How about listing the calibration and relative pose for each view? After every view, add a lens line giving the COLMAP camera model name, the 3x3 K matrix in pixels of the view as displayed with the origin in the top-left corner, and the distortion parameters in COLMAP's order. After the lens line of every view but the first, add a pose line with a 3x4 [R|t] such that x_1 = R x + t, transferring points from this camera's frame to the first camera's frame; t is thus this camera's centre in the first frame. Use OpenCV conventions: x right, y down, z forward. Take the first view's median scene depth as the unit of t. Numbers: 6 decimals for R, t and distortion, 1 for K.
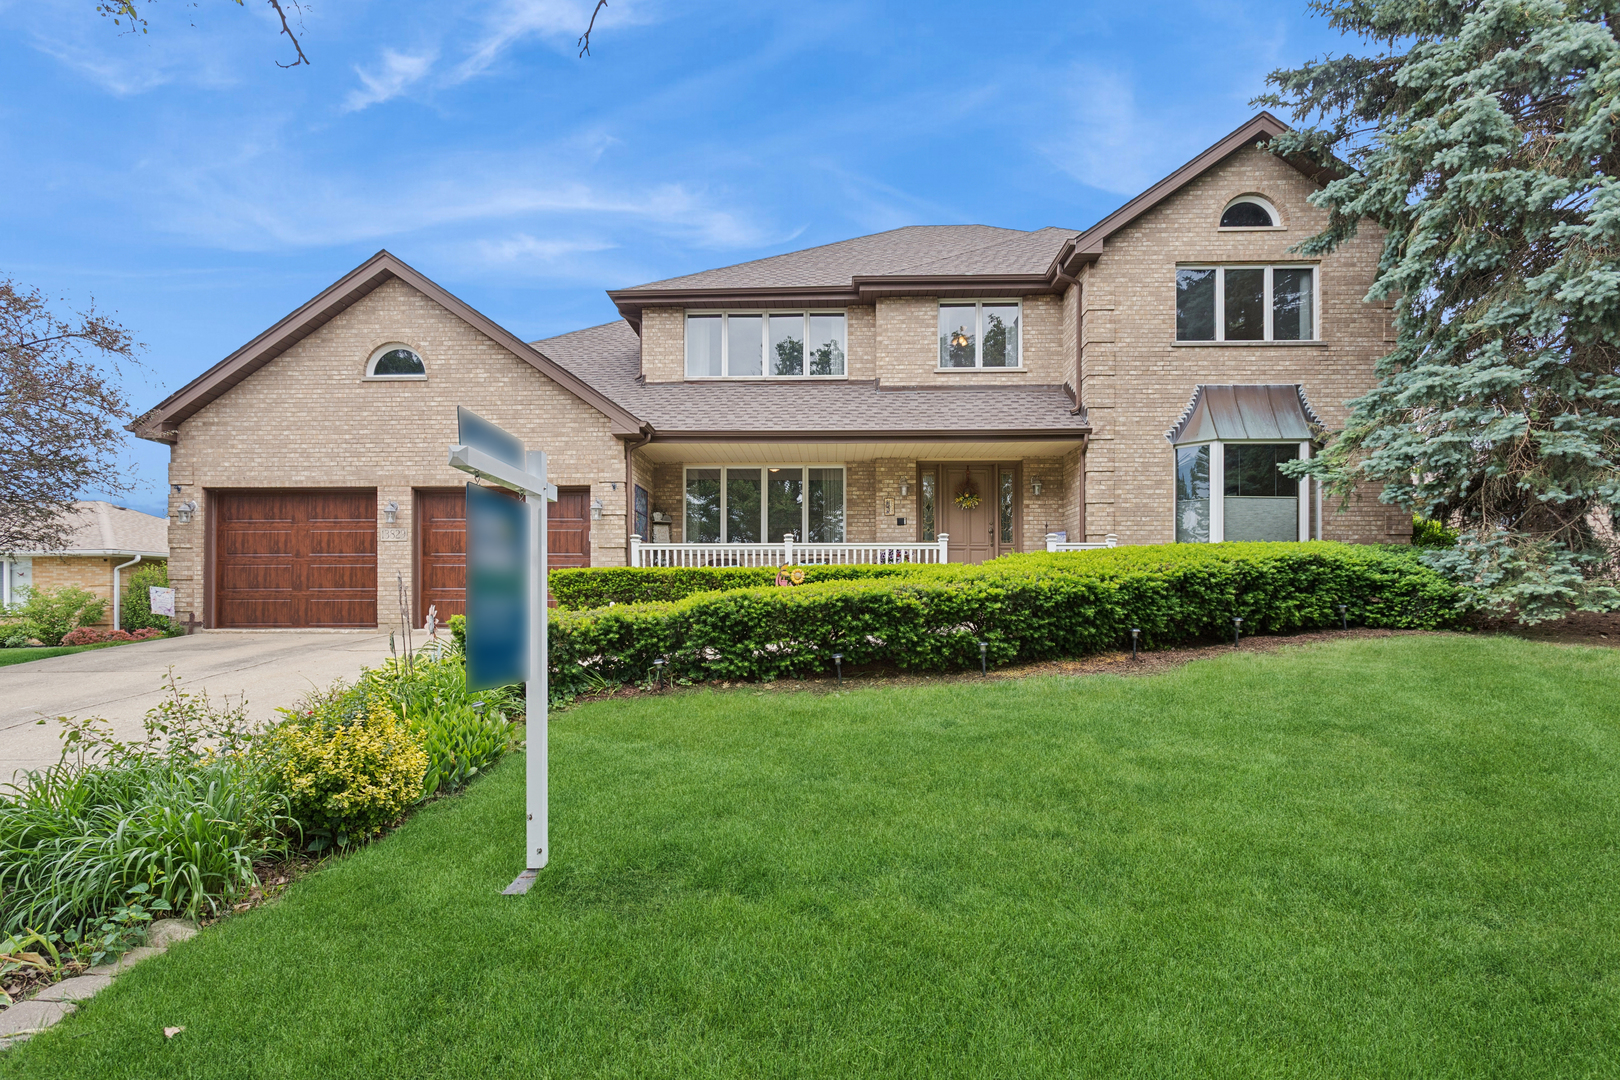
lens RADIAL K [[754.3, 0, 808.4], [0, 754.3, 580.1], [0, 0, 1]] dist [0.003914, 0.001126]
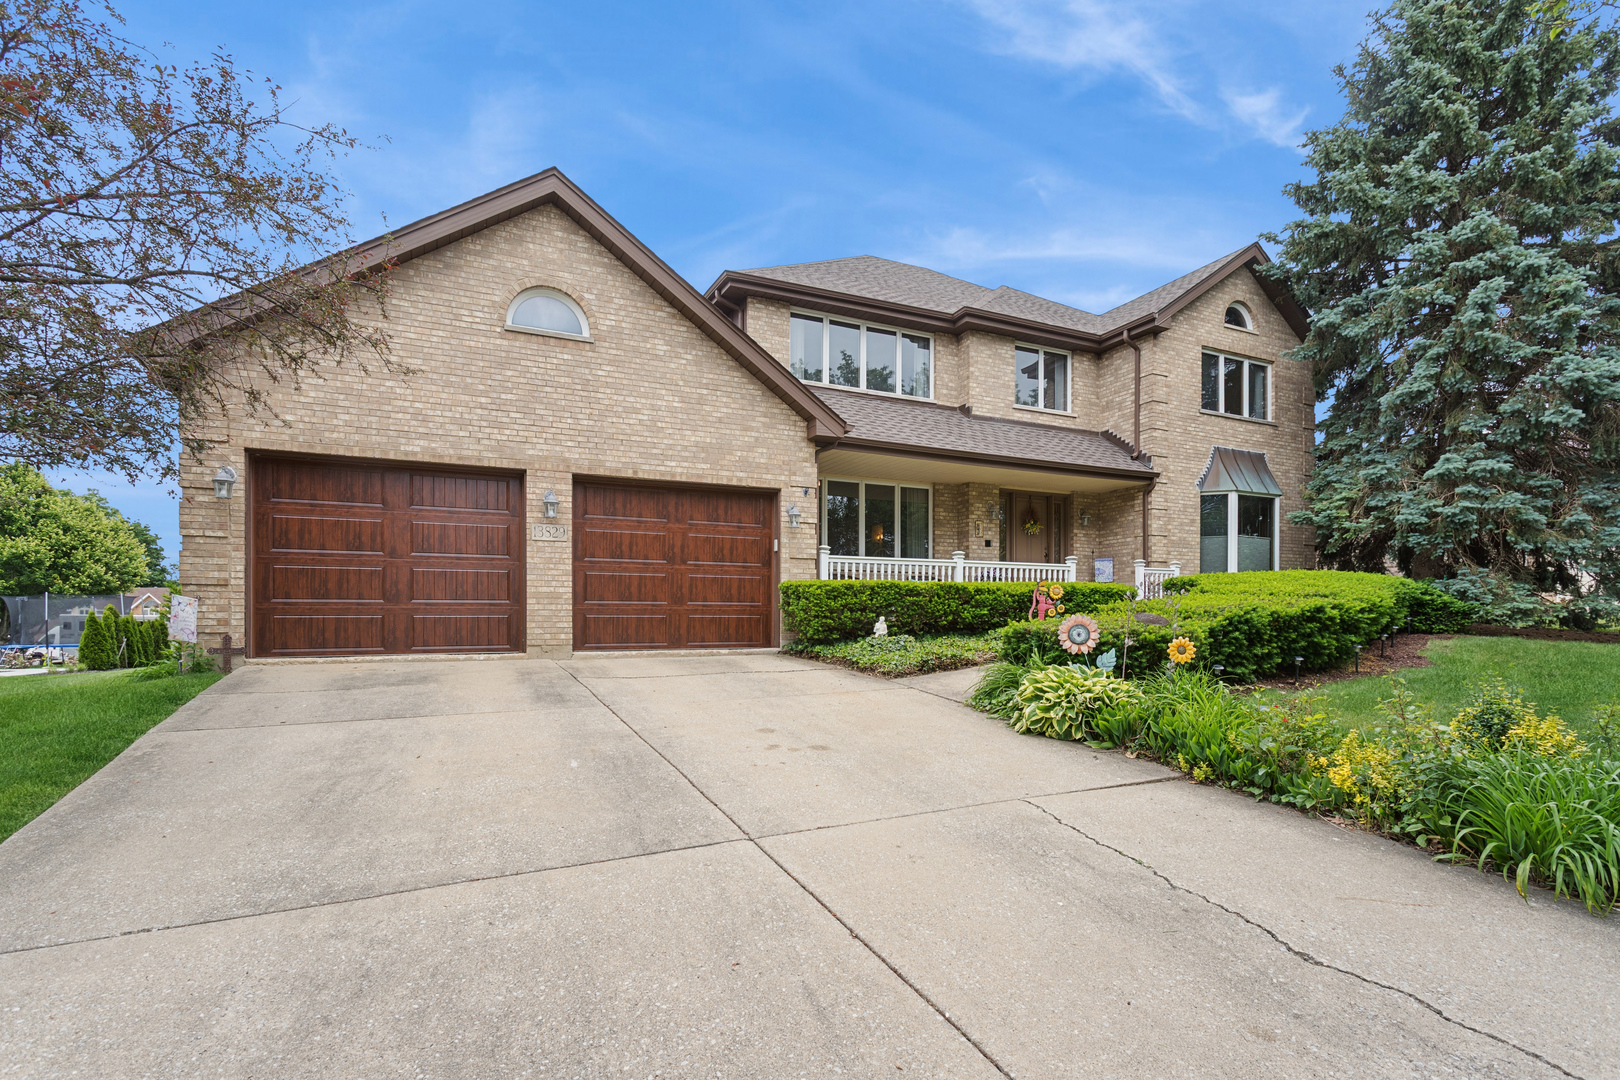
lens RADIAL K [[754.3, 0, 835.5], [0, 754.3, 607.9], [0, 0, 1]] dist [0.003914, 0.001126]
pose [[0.890472, 0.004185, 0.455020, -0.633752], [-0.008114, 0.999945, 0.006682, 0.010503], [-0.454967, -0.009643, 0.890456, 0.161807]]
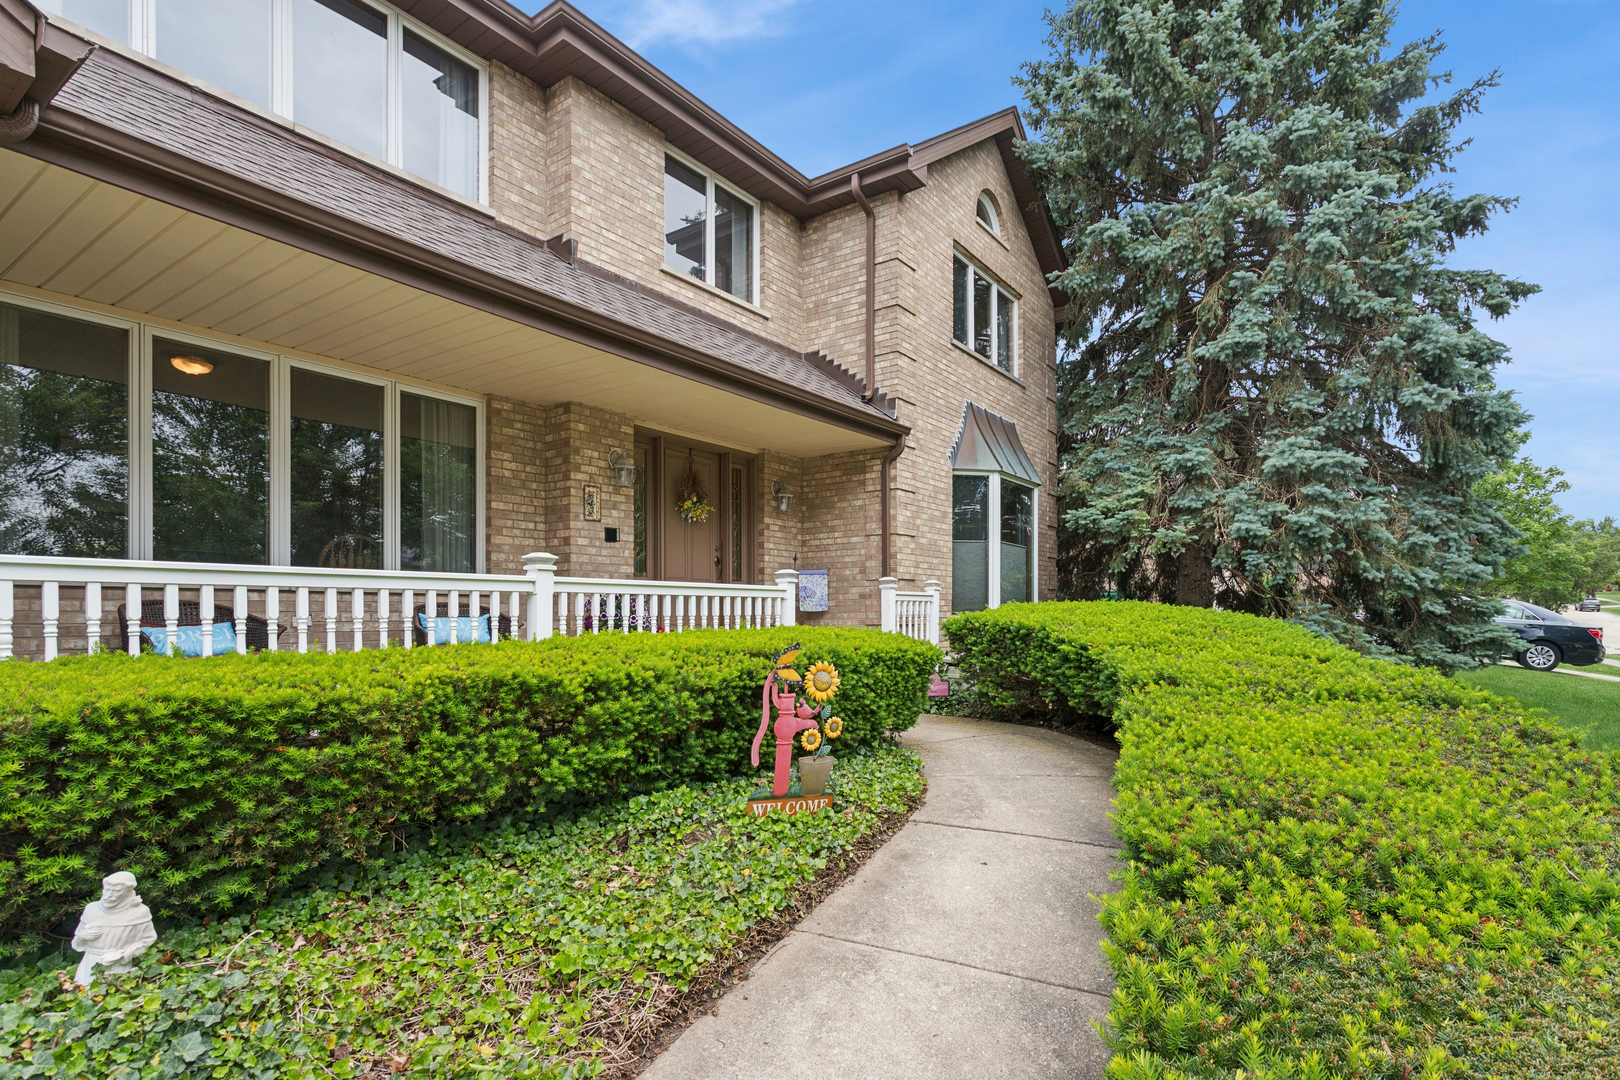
lens RADIAL K [[803.8, 0, 848.1], [0, 803.8, 616.1], [0, 0, 1]] dist [0.001409, 0.000337]
pose [[0.559229, -0.003153, 0.829007, -0.279139], [-0.015438, 0.999780, 0.014217, -0.035848], [-0.828870, -0.020749, 0.559057, 0.627961]]
